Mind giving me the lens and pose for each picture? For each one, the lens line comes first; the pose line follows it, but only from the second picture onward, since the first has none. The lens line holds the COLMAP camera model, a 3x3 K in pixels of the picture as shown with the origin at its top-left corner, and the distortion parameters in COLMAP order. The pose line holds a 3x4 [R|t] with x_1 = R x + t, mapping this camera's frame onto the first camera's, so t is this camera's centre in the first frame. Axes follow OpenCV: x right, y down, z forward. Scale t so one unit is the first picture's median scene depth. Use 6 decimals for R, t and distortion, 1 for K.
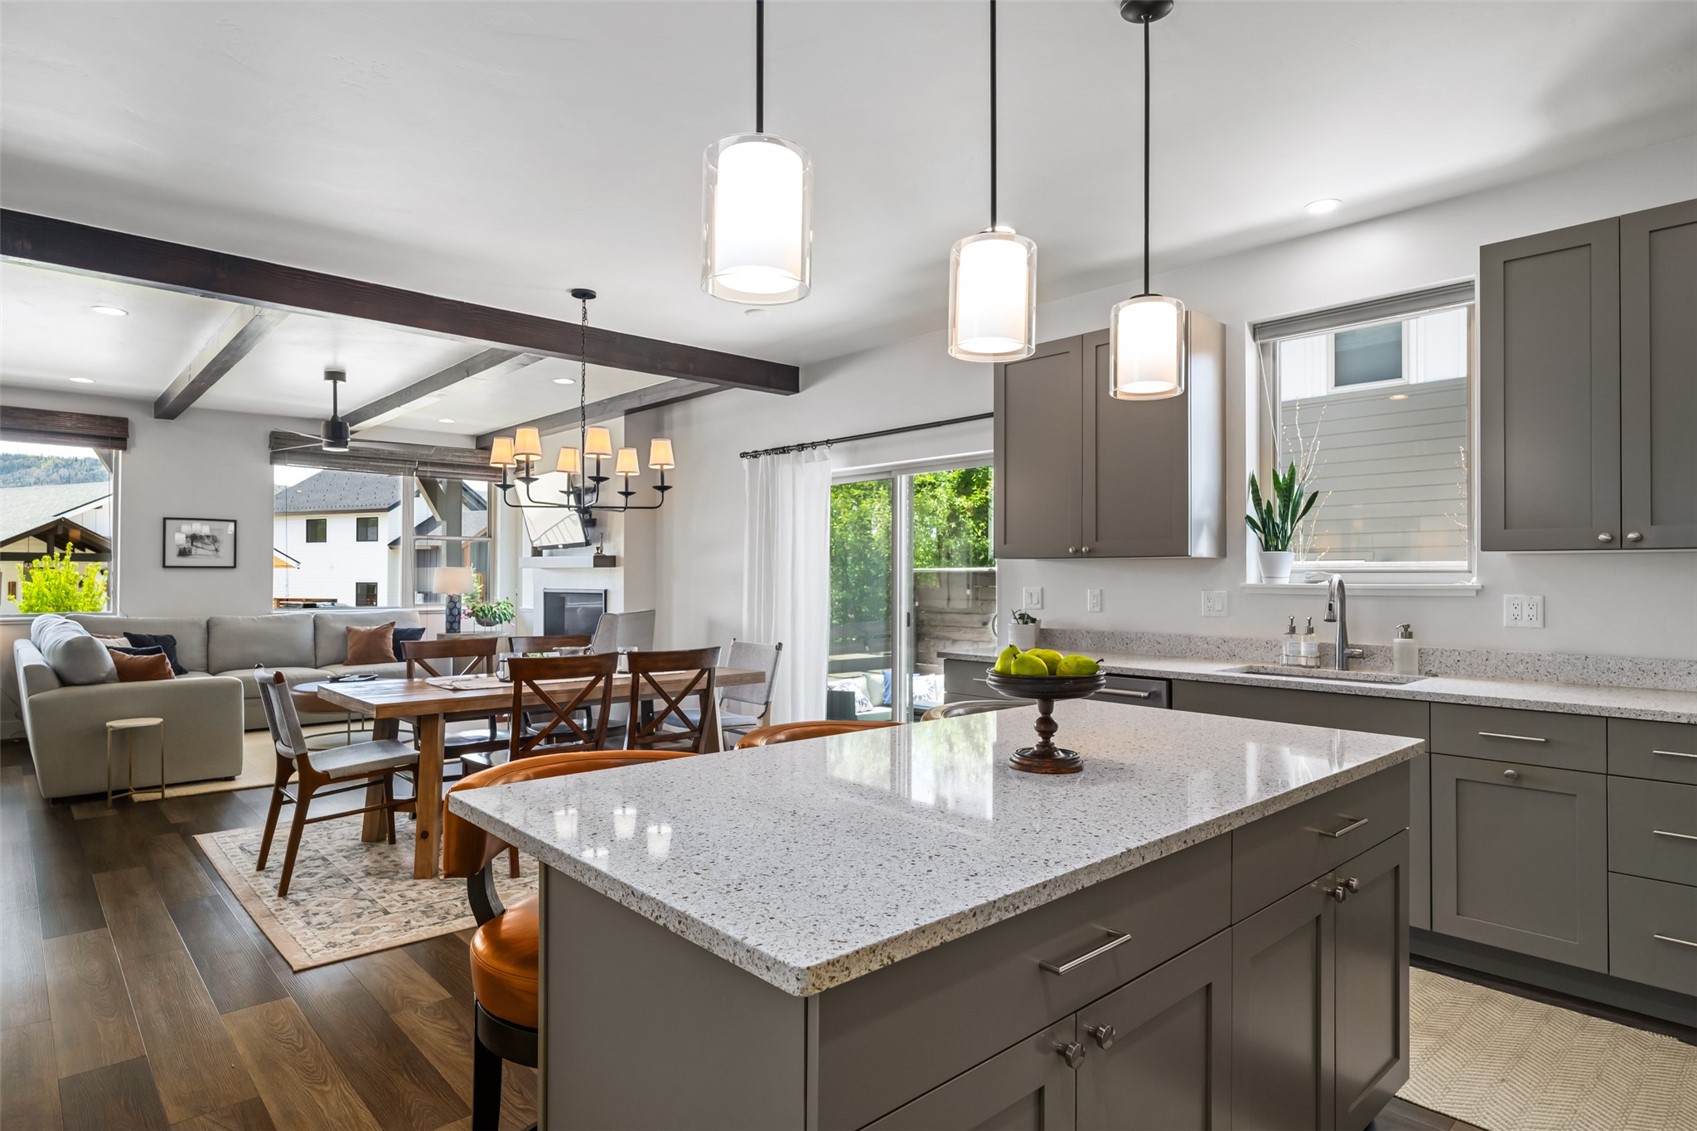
lens RADIAL K [[953.2, 0, 877.6], [0, 953.2, 568.0], [0, 0, 1]] dist [-0.003719, -0.000382]
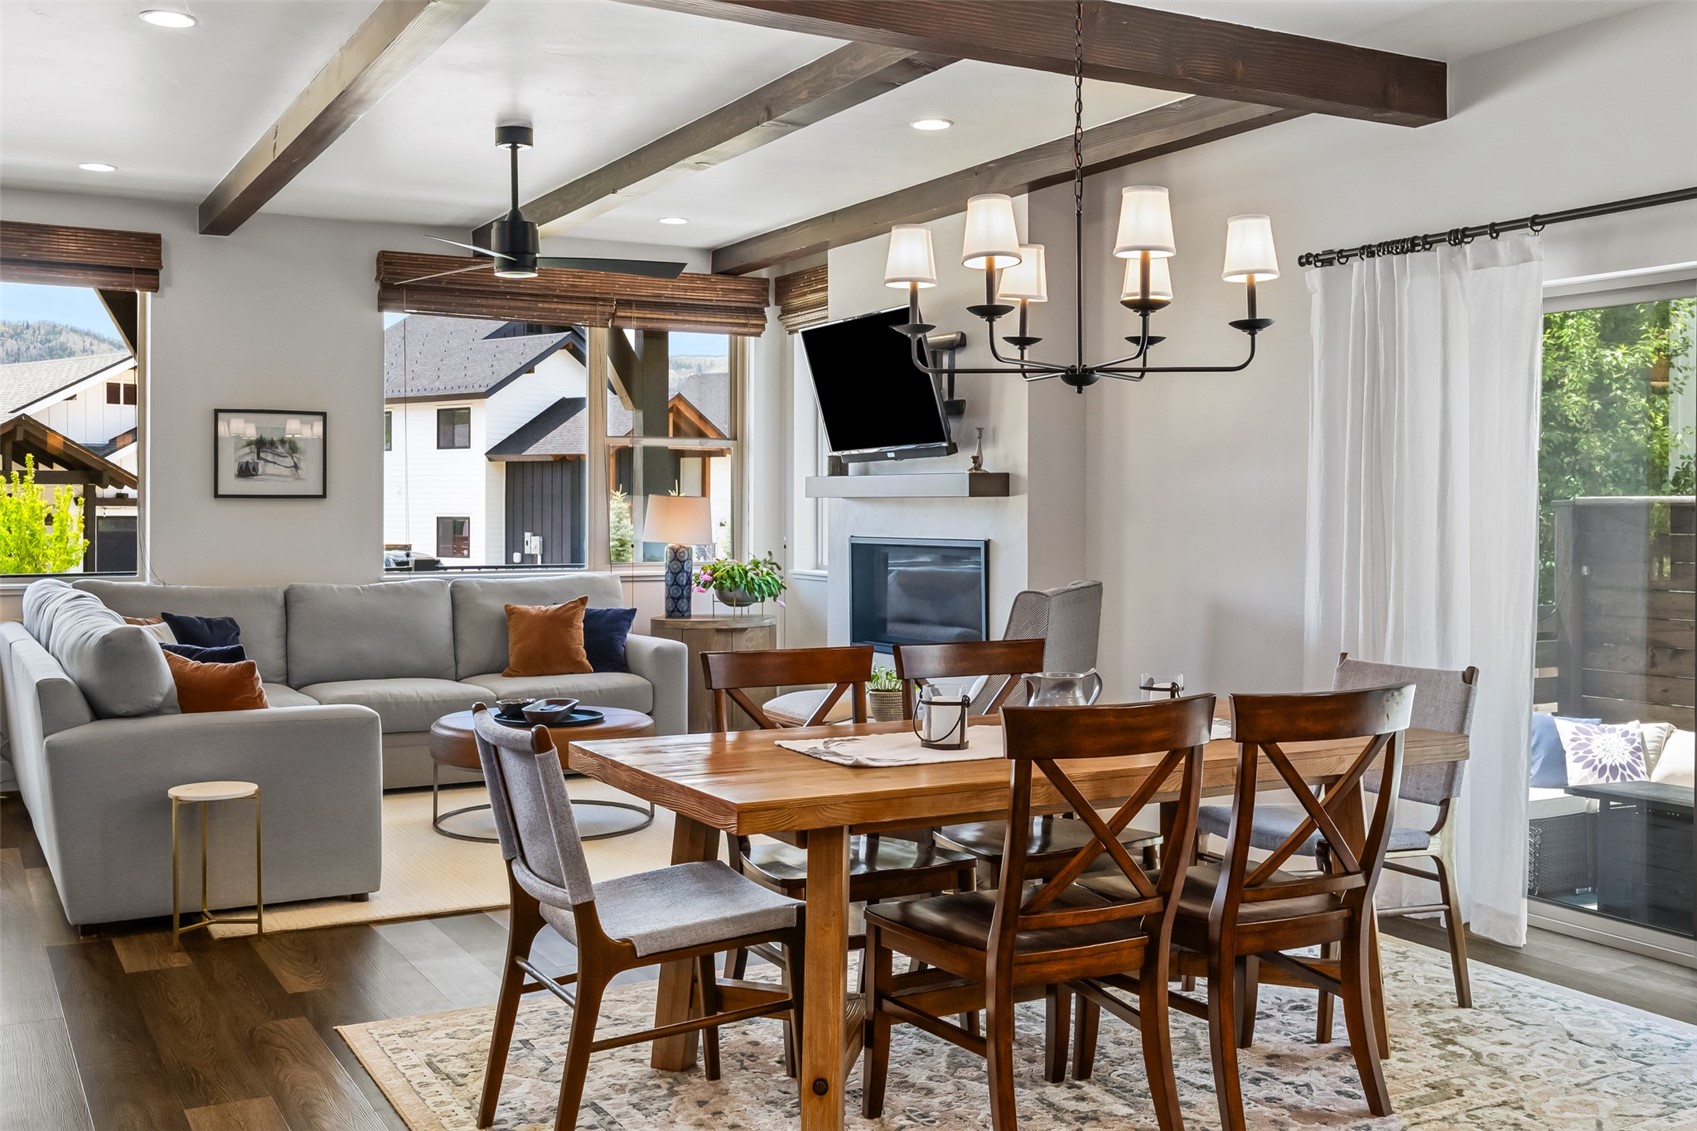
lens RADIAL K [[1694.7, 0, 848.8], [0, 1694.7, 512.5], [0, 0, 1]] dist [0.000430, -0.010669]
pose [[0.970051, 0.001490, -0.242895, -0.160372], [0.001620, 0.999919, 0.012605, -0.004198], [0.242895, -0.012621, 0.969971, 0.129855]]
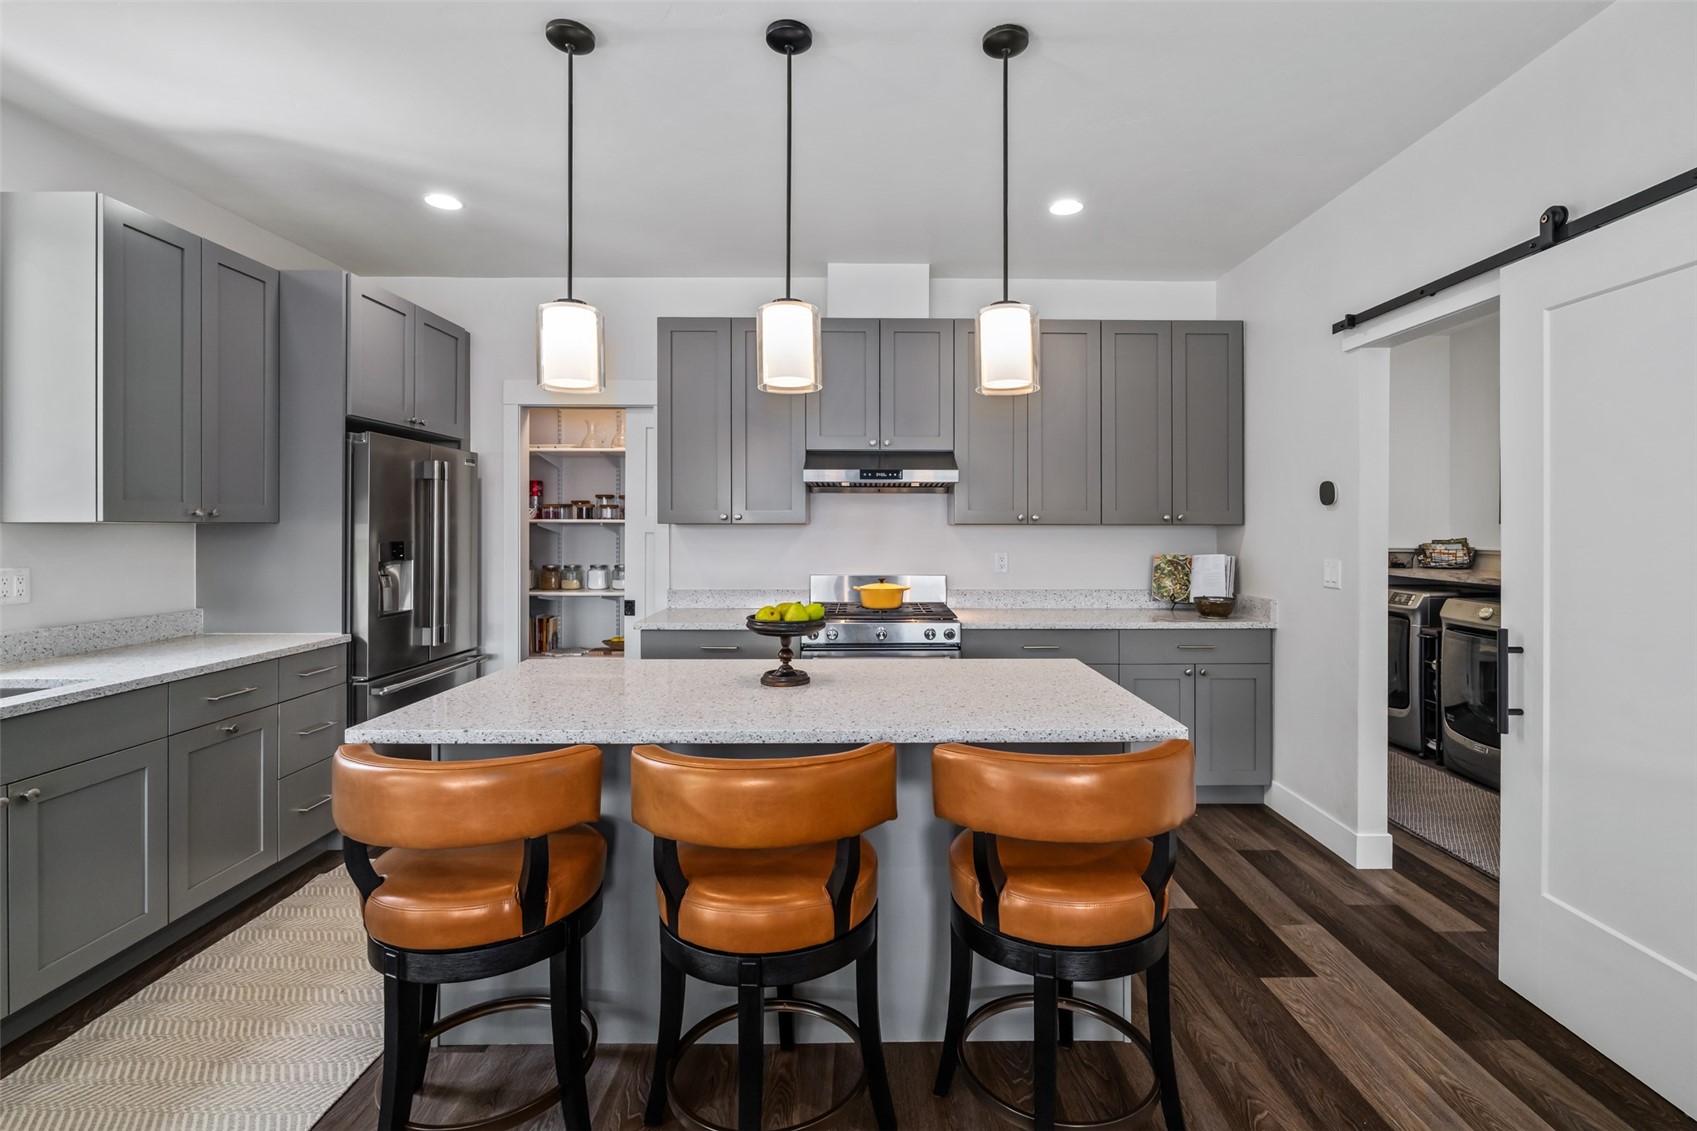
lens RADIAL K [[786.9, 0, 863.2], [0, 786.9, 532.0], [0, 0, 1]] dist [-0.005709, -0.000411]
pose [[-0.733082, -0.009841, 0.680070, -0.204249], [-0.010203, 0.999942, 0.003471, -0.008462], [-0.680064, -0.004394, -0.733139, 0.499812]]
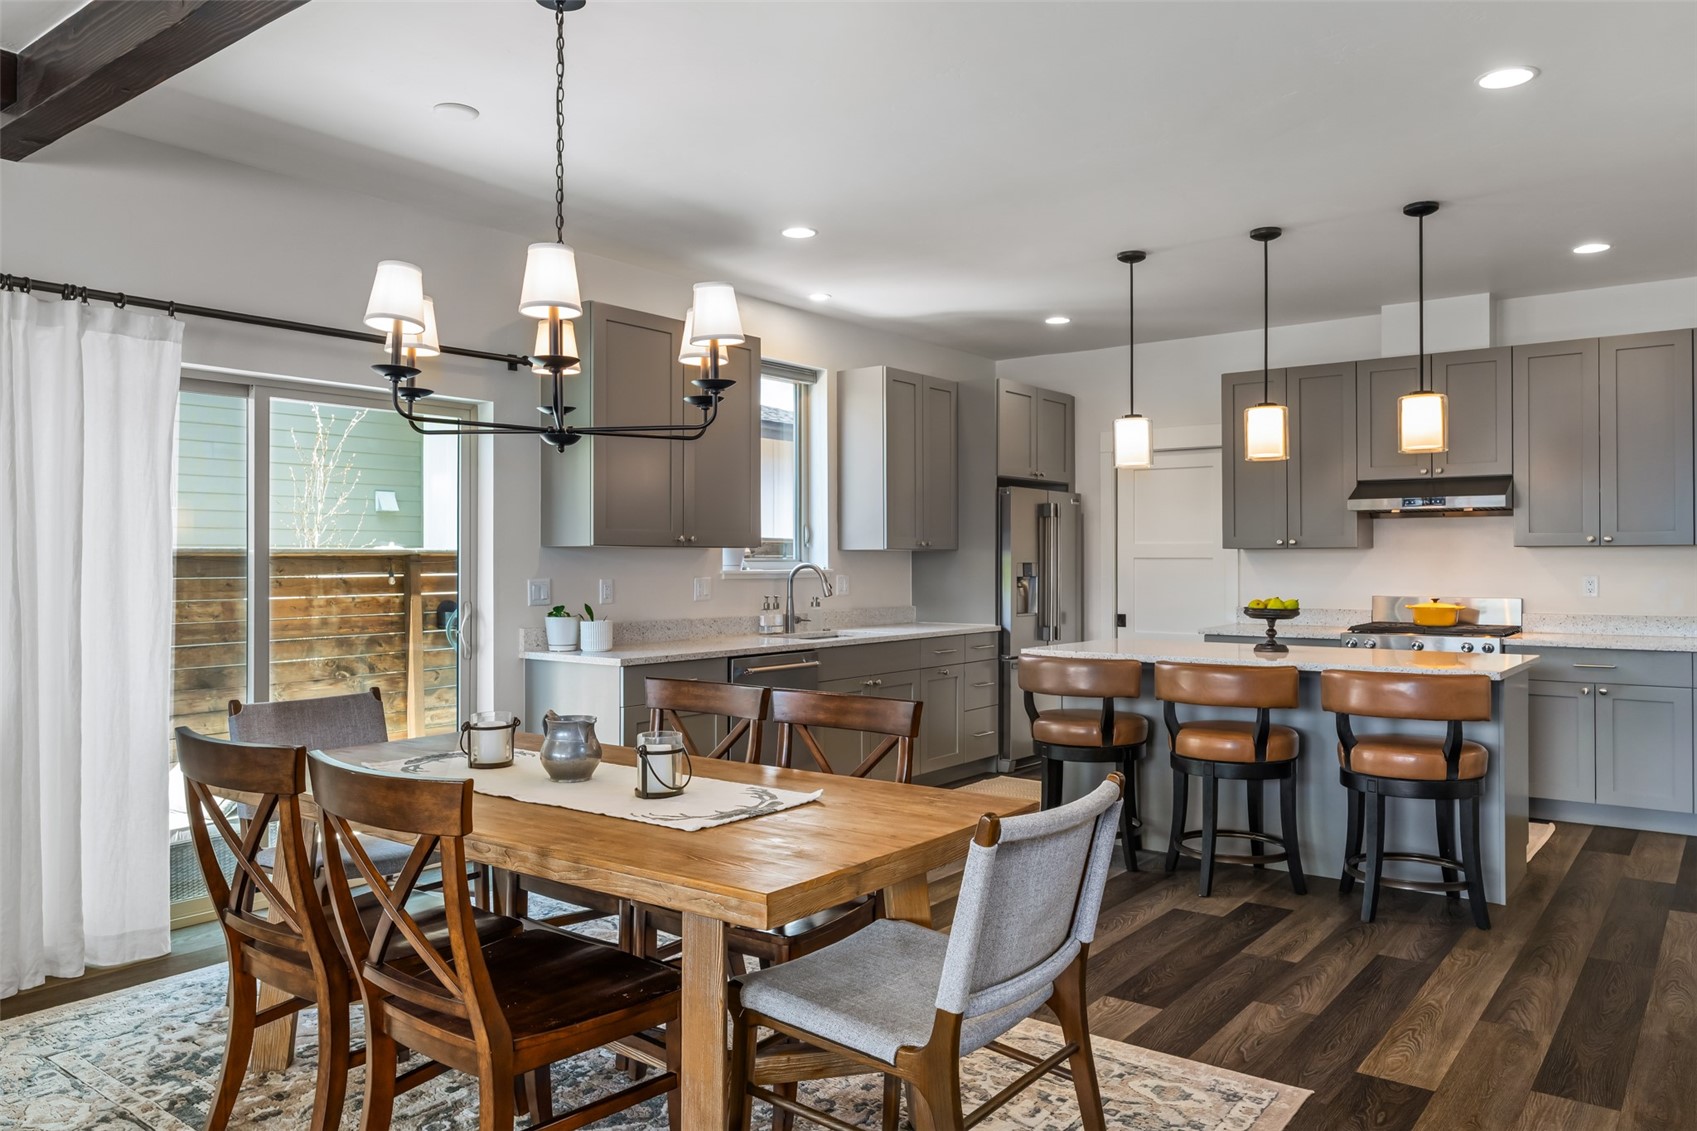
lens RADIAL K [[1155.2, 0, 813.1], [0, 1155.2, 562.7], [0, 0, 1]] dist [0.002420, 0.003953]
pose [[-0.141978, -0.004619, 0.989859, -0.647644], [-0.008118, 0.999961, 0.003502, 0.000175], [-0.989837, -0.007538, -0.142010, 0.674356]]
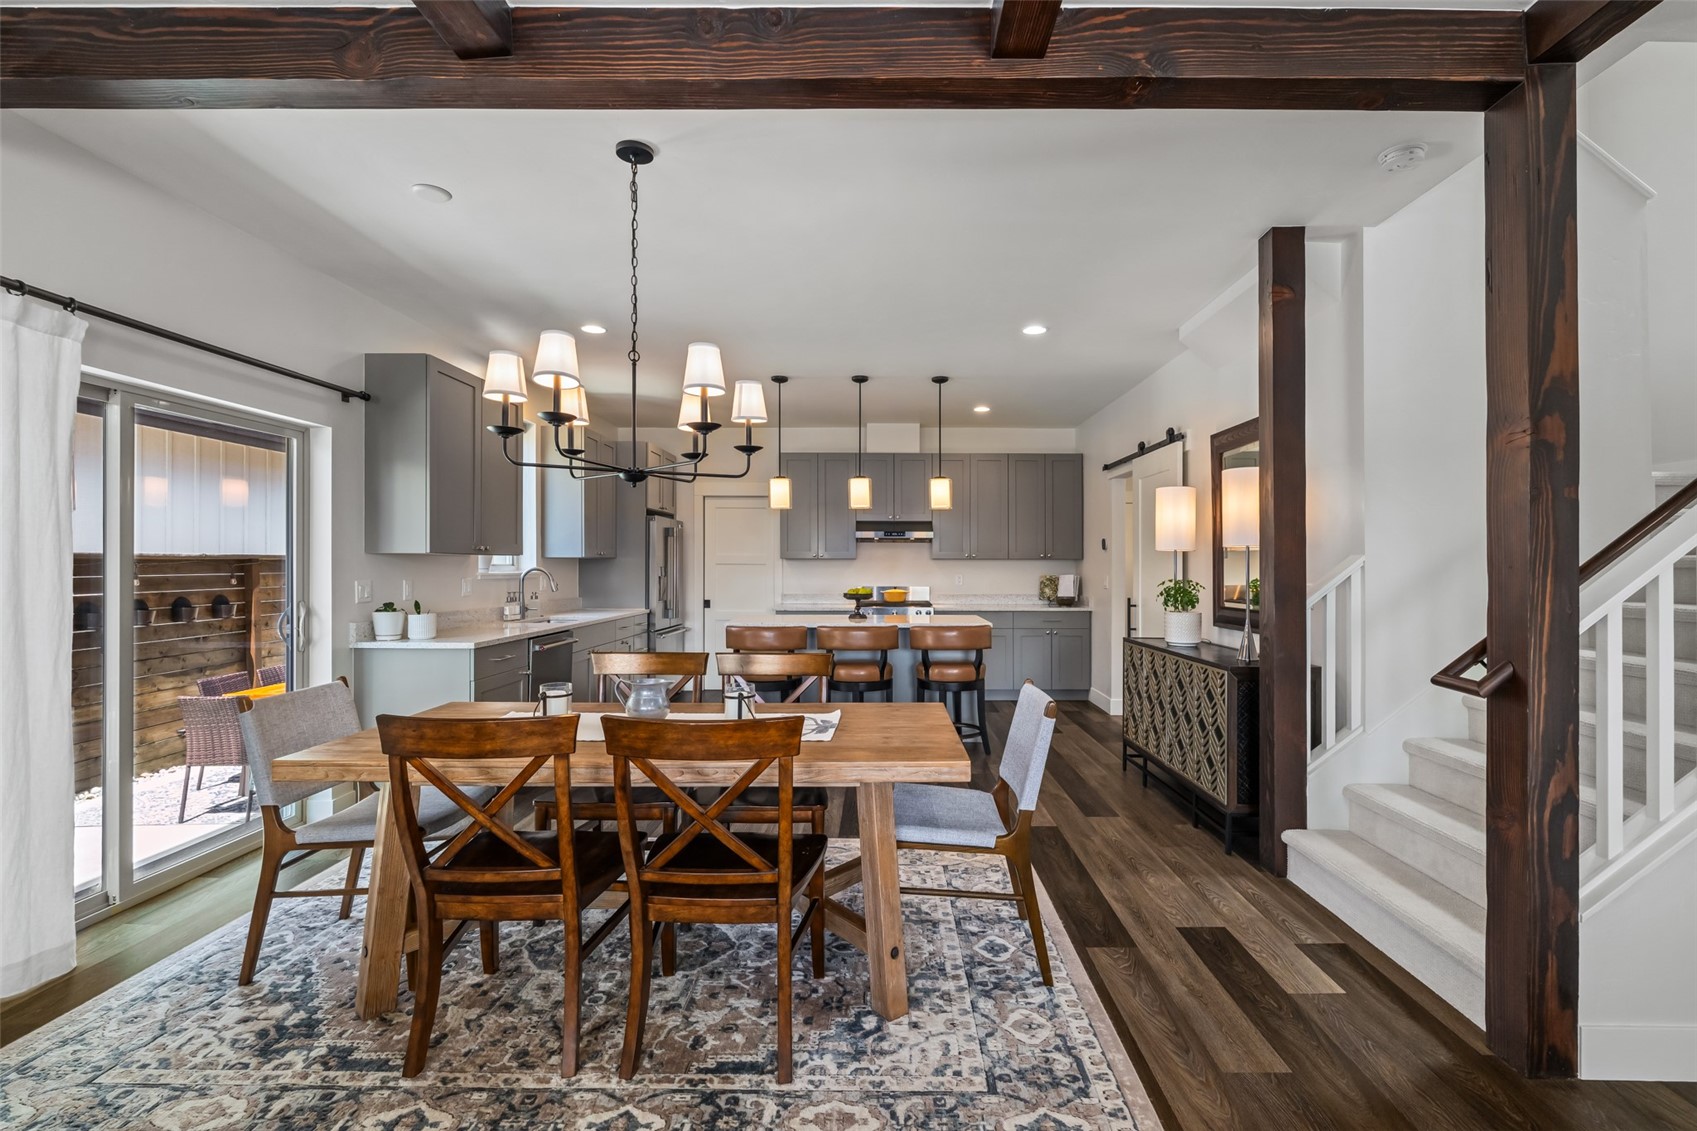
lens RADIAL K [[781.7, 0, 848.5], [0, 781.7, 565.5], [0, 0, 1]] dist [-0.000886, 0.000494]
pose [[-0.705627, -0.005225, 0.708564, -0.567750], [-0.010980, 0.999933, -0.003561, 0.001425], [-0.708498, -0.010293, -0.705638, 0.904657]]
